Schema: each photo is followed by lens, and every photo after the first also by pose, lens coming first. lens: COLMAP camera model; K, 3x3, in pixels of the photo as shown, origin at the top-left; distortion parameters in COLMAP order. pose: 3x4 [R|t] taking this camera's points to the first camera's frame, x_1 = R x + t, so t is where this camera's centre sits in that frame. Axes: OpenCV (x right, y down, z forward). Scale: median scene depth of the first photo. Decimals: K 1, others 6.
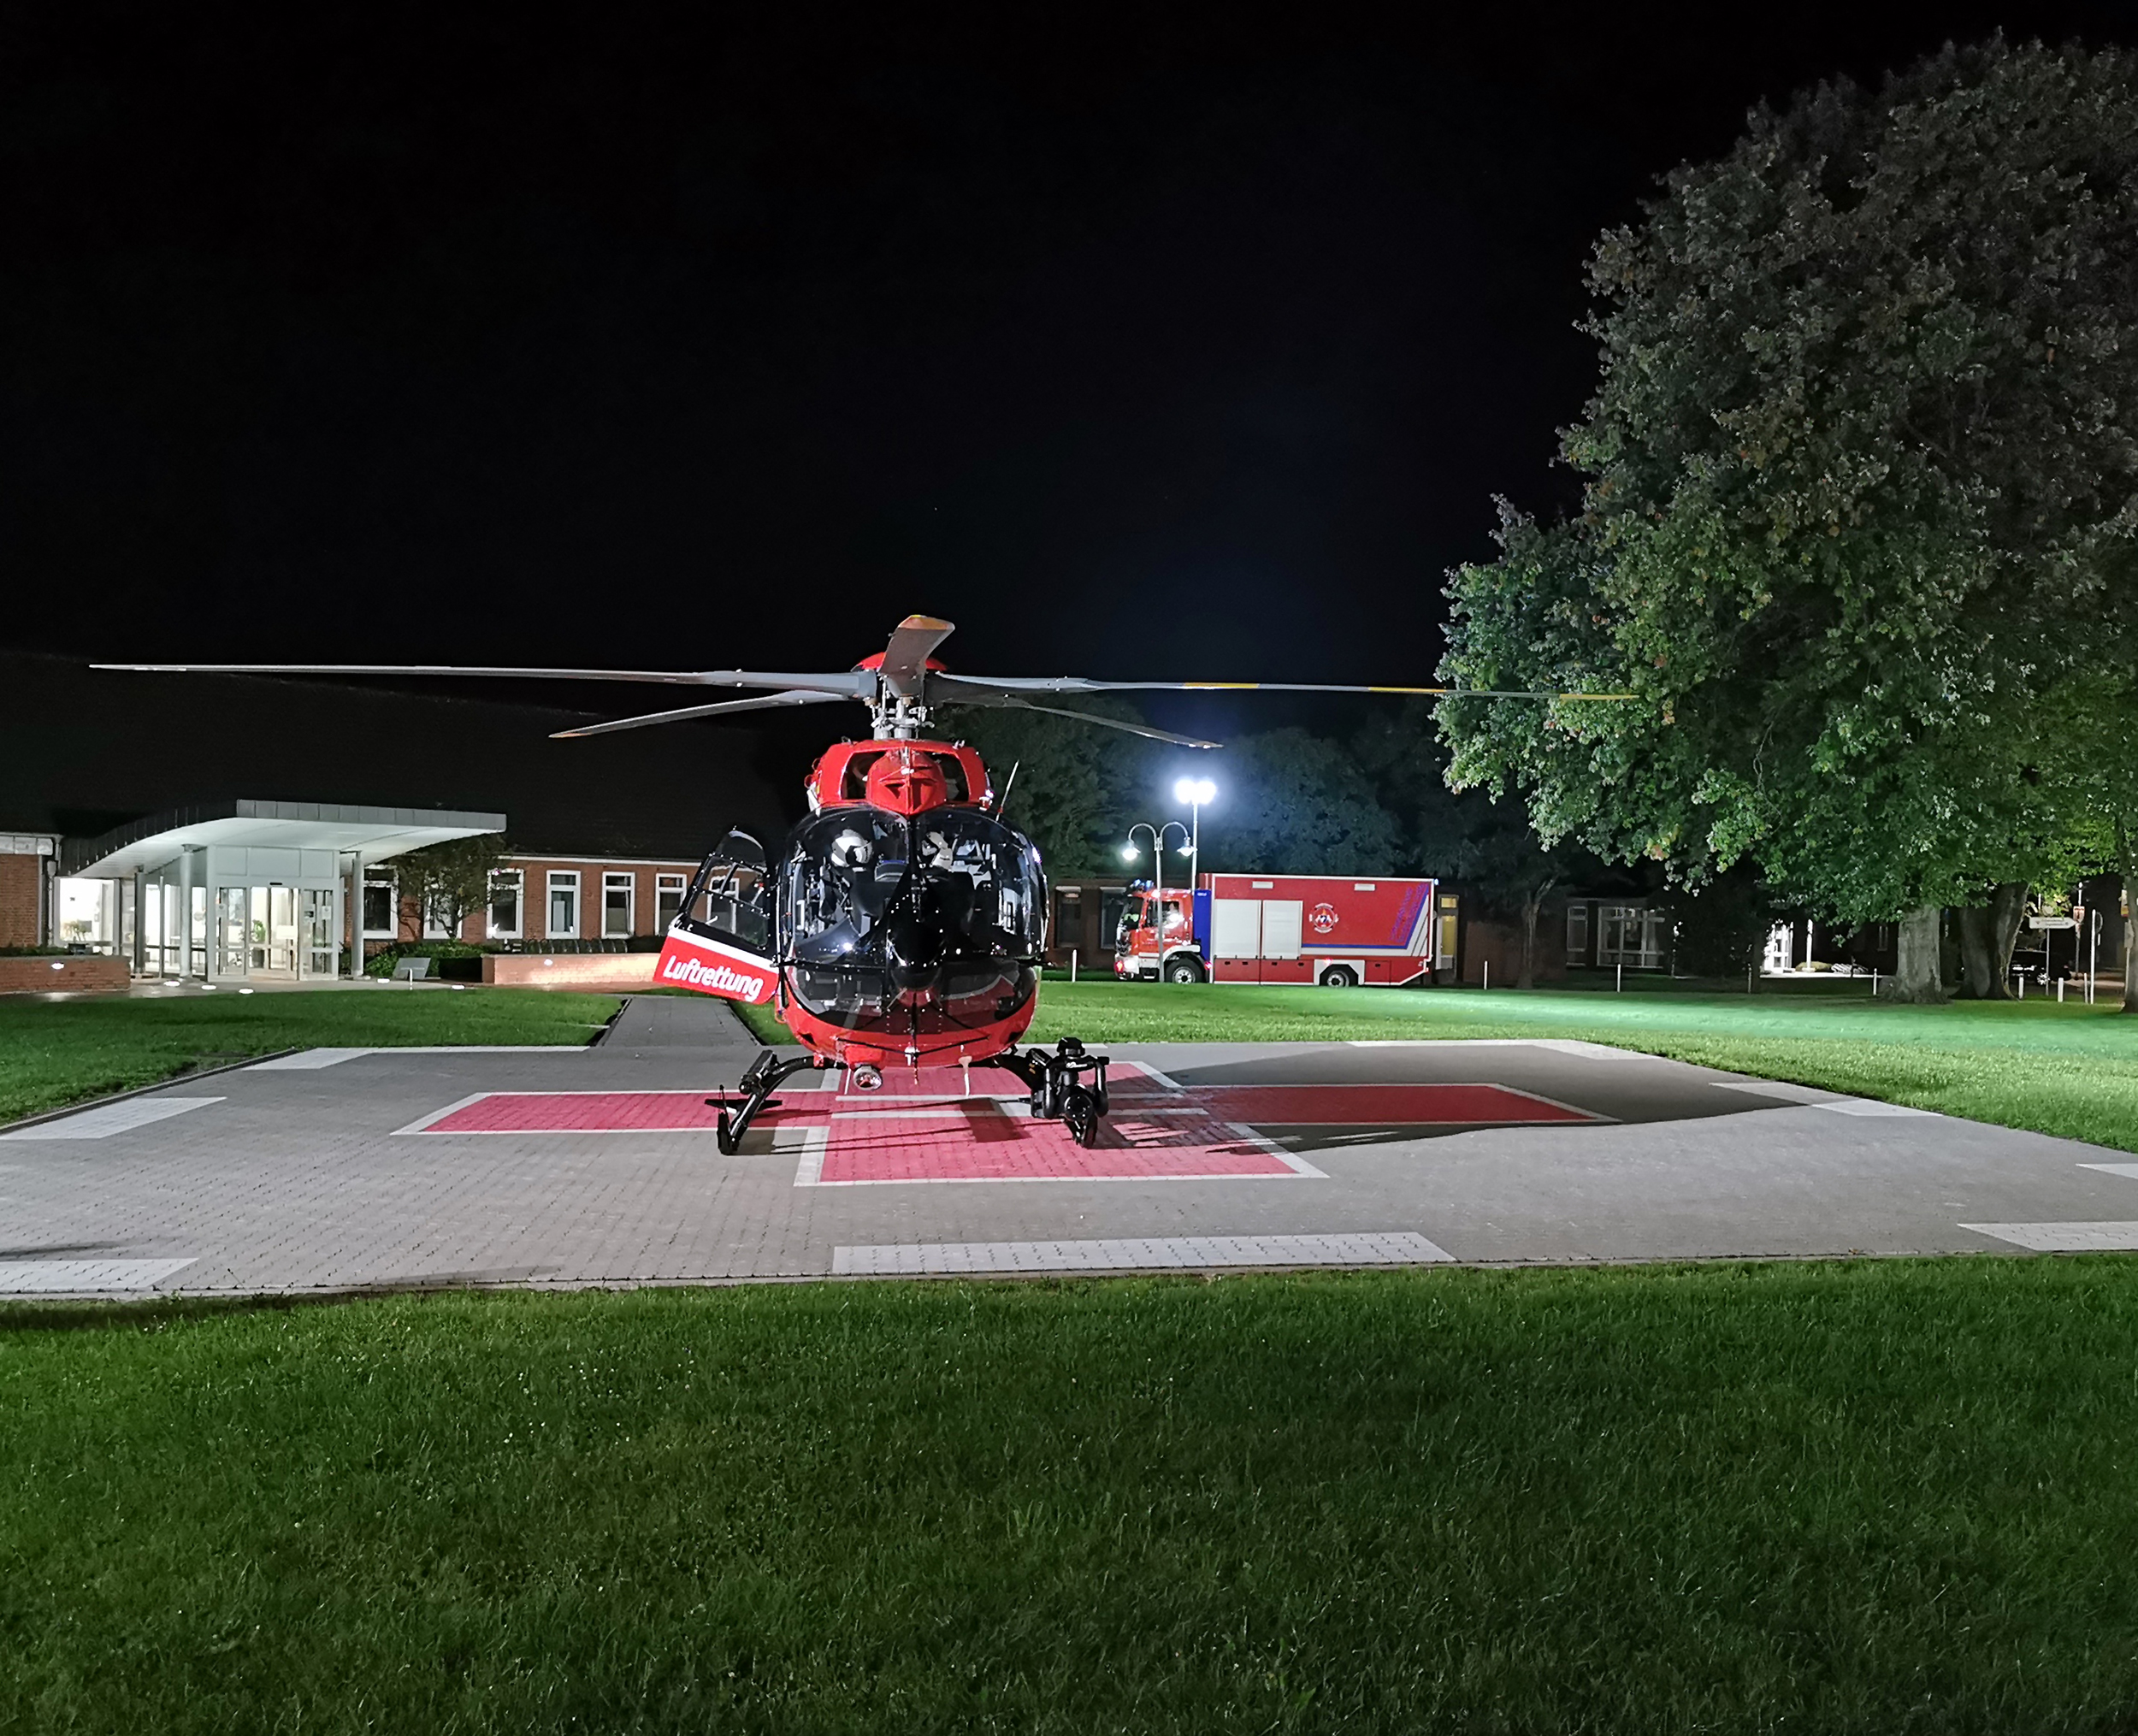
lens RADIAL K [[2038.8, 0, 1148.9], [0, 2038.8, 917.3], [0, 0, 1]] dist [0.053630, 0.000000]
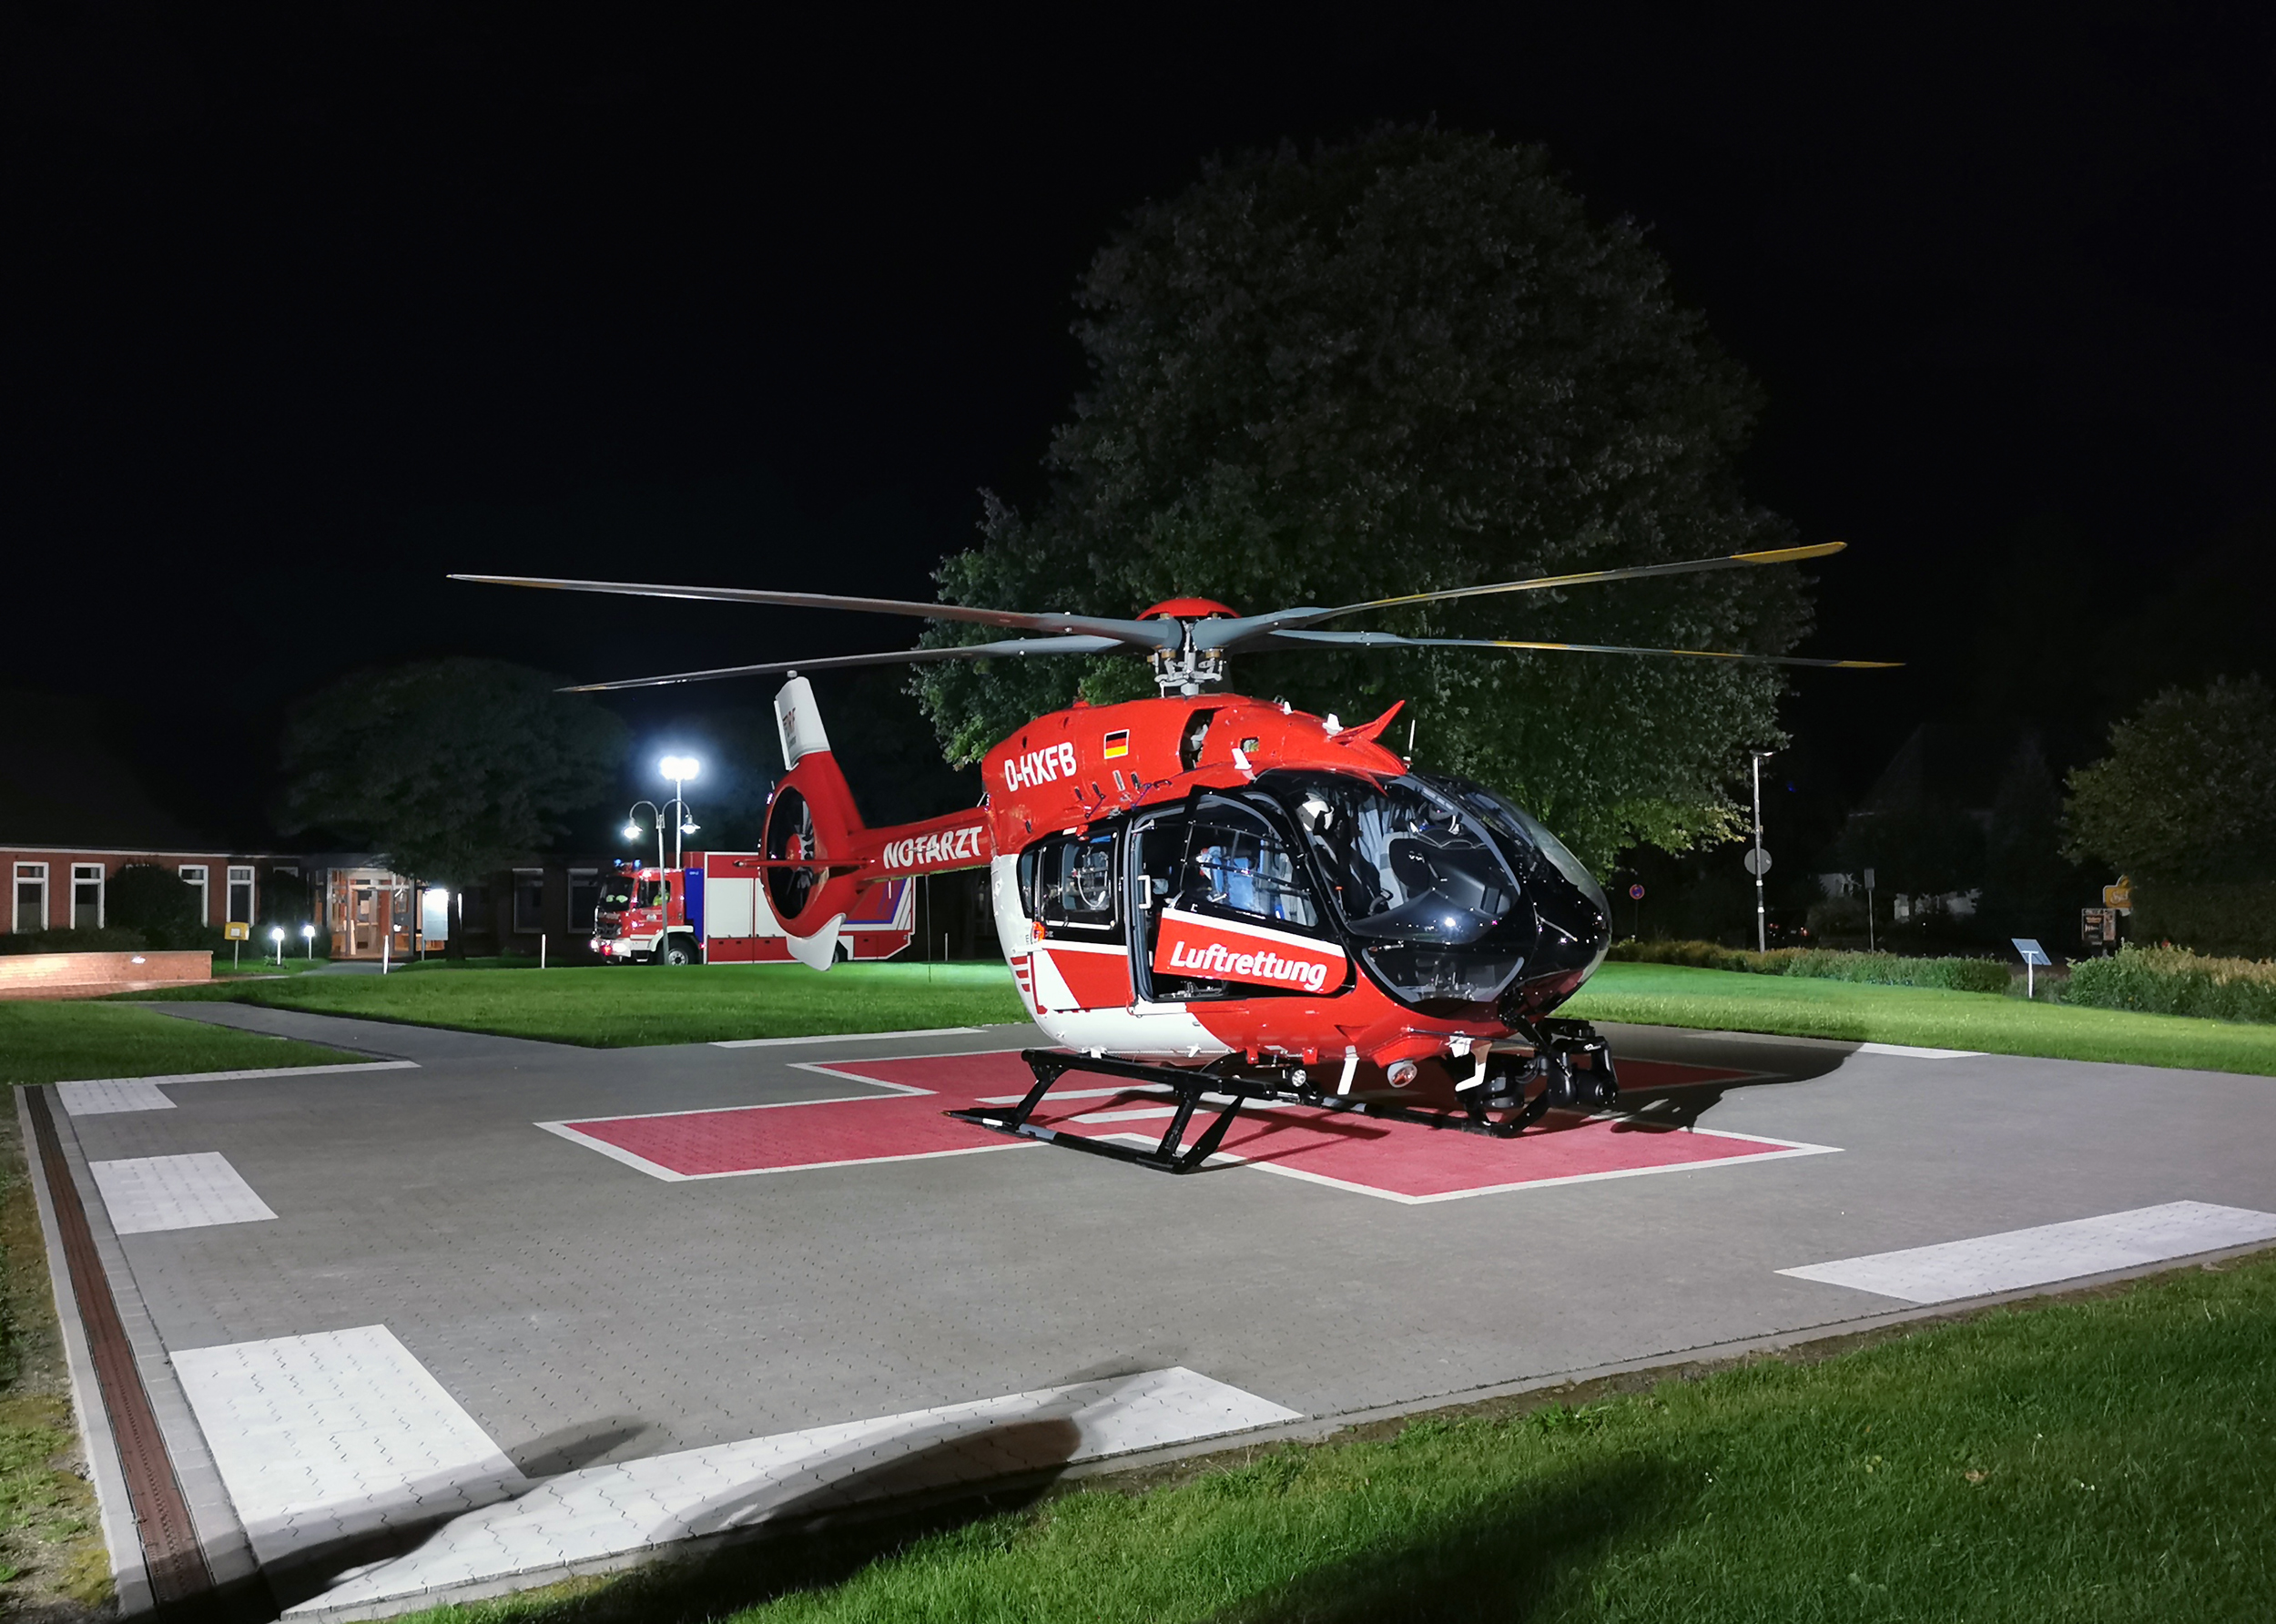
lens RADIAL K [[1928.7, 0, 1122.6], [0, 1928.7, 803.2], [0, 0, 1]] dist [0.036218, -0.012179]
pose [[0.926511, -0.005366, 0.376231, -0.132830], [0.022776, 0.998865, -0.041842, -0.001331], [-0.375579, 0.047336, 0.925581, 0.062573]]
